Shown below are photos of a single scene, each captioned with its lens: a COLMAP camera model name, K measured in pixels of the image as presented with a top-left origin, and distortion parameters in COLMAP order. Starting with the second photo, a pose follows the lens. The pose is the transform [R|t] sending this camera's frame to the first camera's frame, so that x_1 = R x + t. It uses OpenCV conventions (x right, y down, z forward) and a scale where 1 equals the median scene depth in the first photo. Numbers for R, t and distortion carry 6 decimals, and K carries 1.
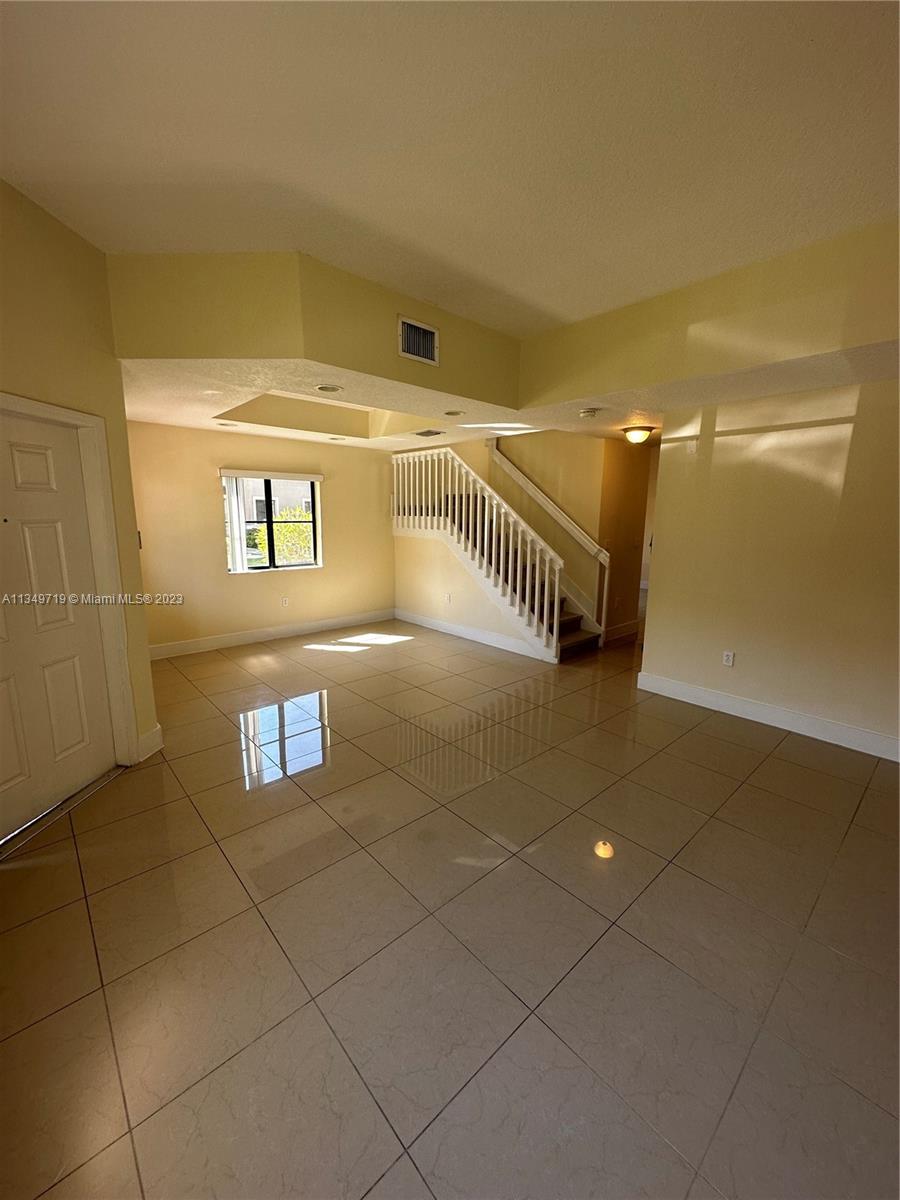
lens RADIAL K [[478.8, 0, 443.5], [0, 478.8, 594.9], [0, 0, 1]] dist [-0.003001, 0.000753]
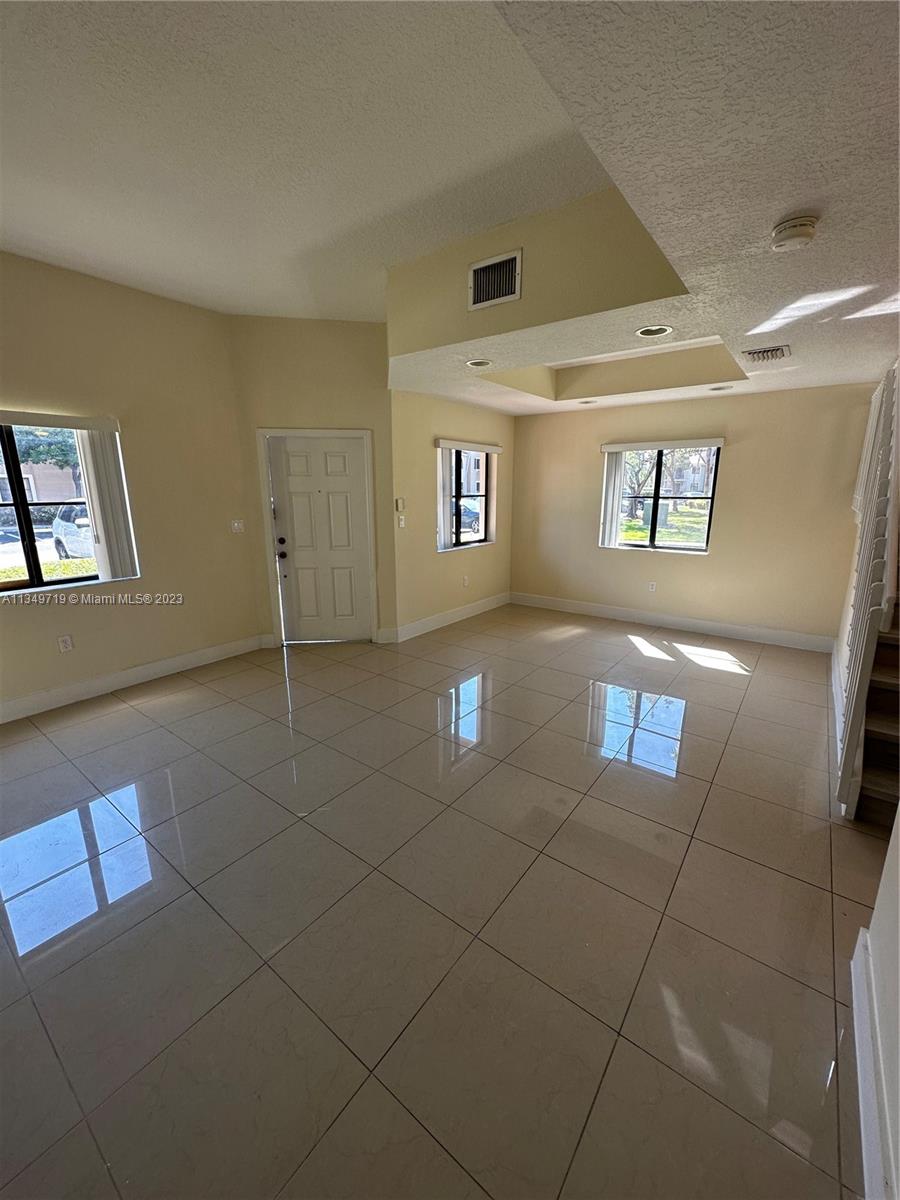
lens RADIAL K [[478.8, 0, 458.4], [0, 478.8, 603.1], [0, 0, 1]] dist [-0.003001, 0.000753]
pose [[0.195102, 0.222079, -0.955309, 0.598173], [-0.161334, 0.968026, 0.192087, -0.088571], [0.967423, 0.116647, 0.224693, 0.557985]]
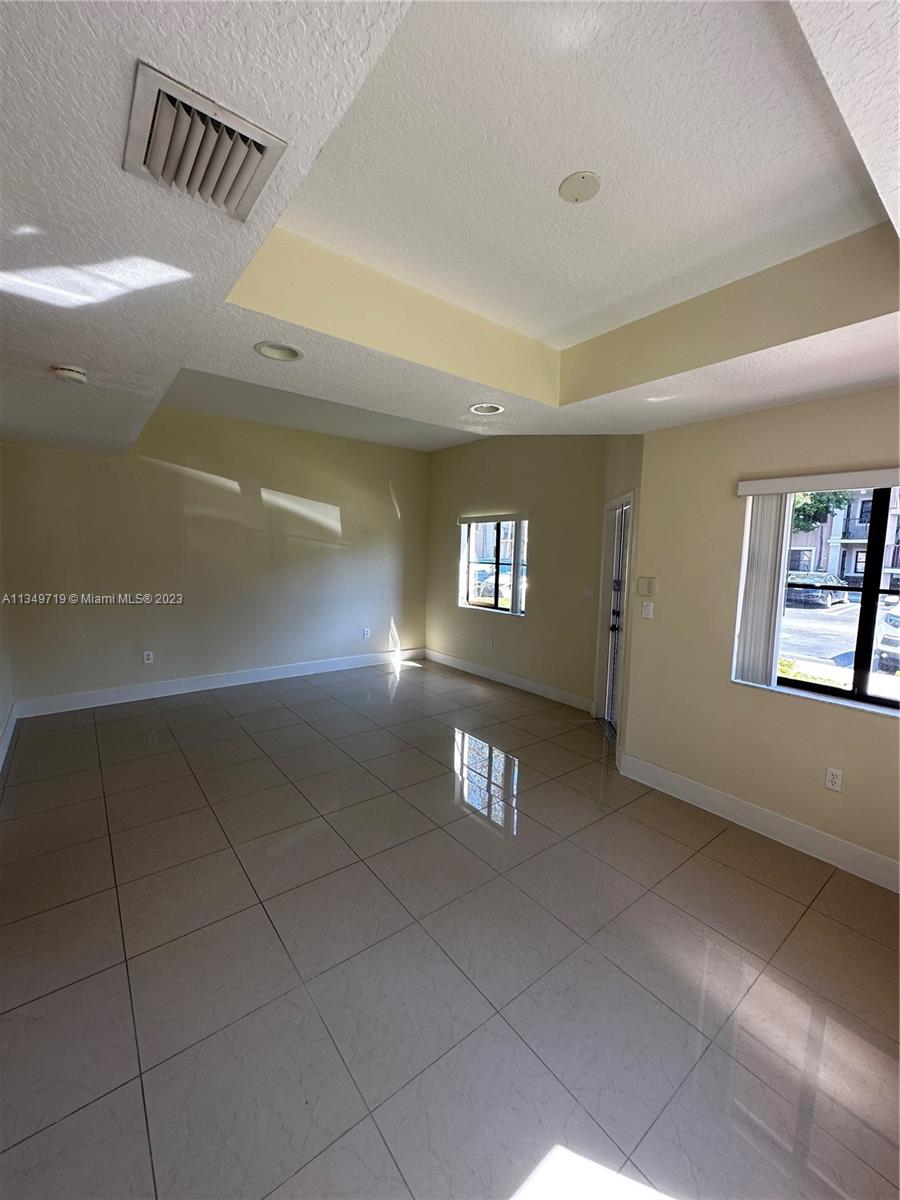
lens RADIAL K [[478.8, 0, 447.2], [0, 478.8, 591.1], [0, 0, 1]] dist [-0.003001, 0.000753]
pose [[-0.996861, -0.044211, 0.065673, -0.171661], [-0.026324, 0.967446, 0.251704, -0.236781], [-0.074663, 0.249185, -0.965573, 1.339660]]
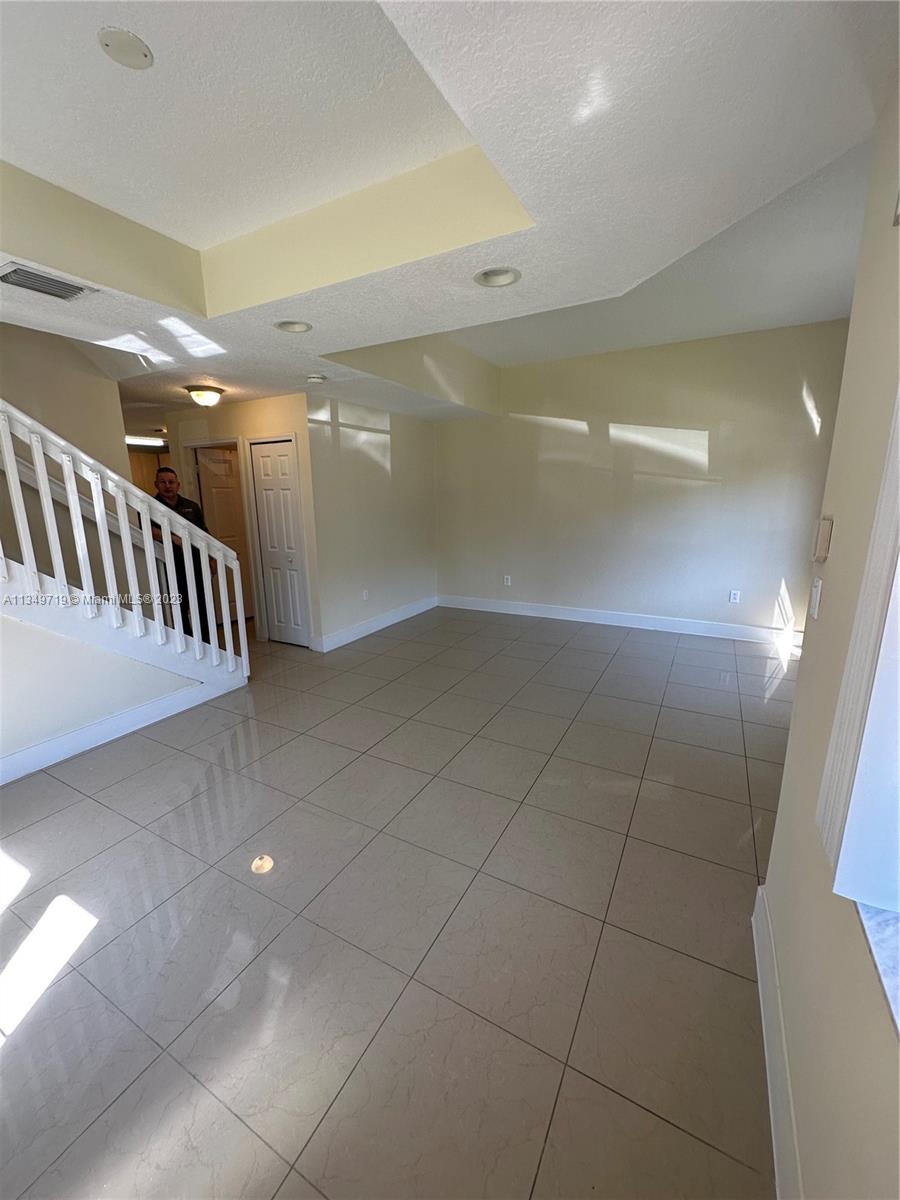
lens RADIAL K [[478.8, 0, 456.5], [0, 478.8, 595.1], [0, 0, 1]] dist [-0.003001, 0.000753]
pose [[-0.331812, -0.205811, 0.920621, -0.617016], [0.163371, 0.948627, 0.270955, -0.157888], [-0.929091, 0.240308, -0.281143, 0.930616]]
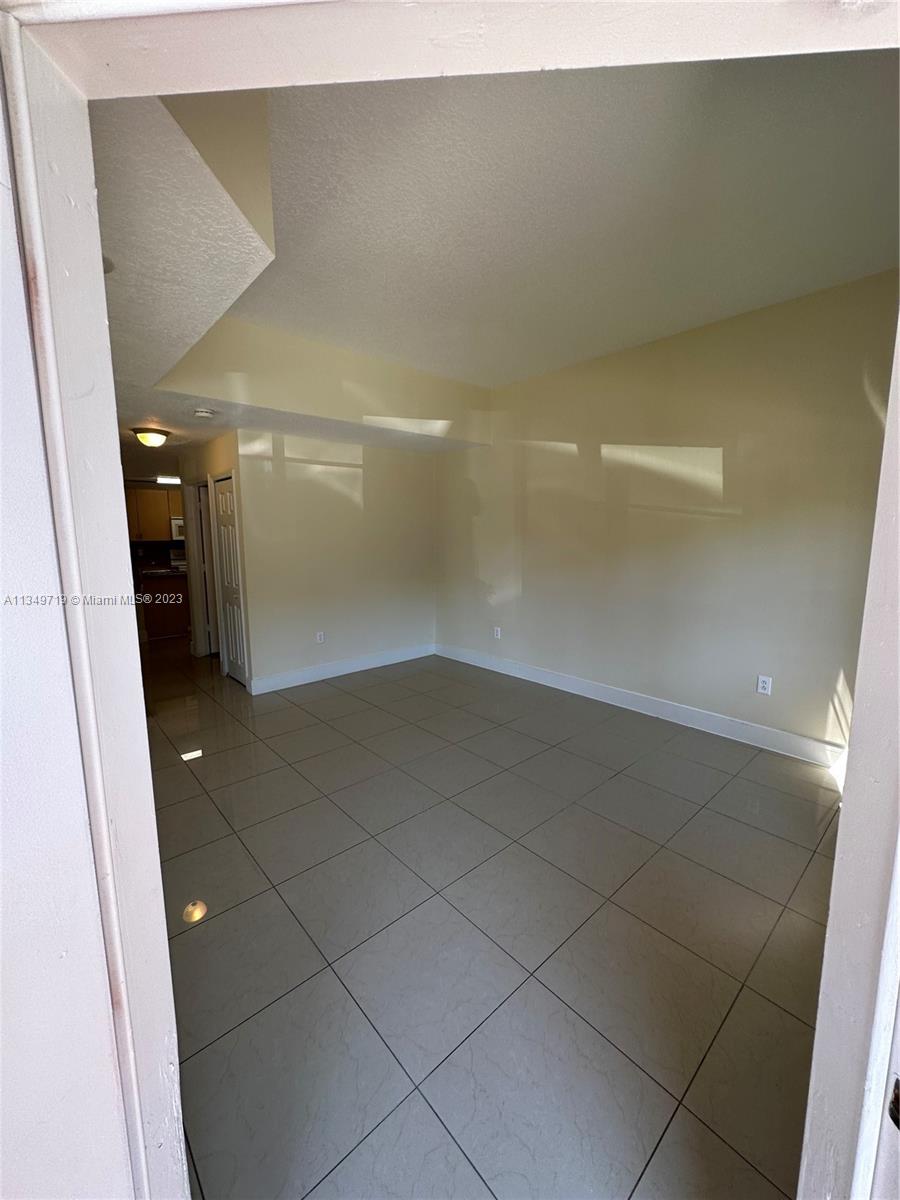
lens RADIAL K [[478.8, 0, 460.6], [0, 478.8, 593.1], [0, 0, 1]] dist [-0.003001, 0.000753]
pose [[0.000027, -0.148034, 0.988982, -0.527584], [0.174973, 0.973726, 0.145745, -0.083028], [-0.984573, 0.173042, 0.025928, 0.470918]]
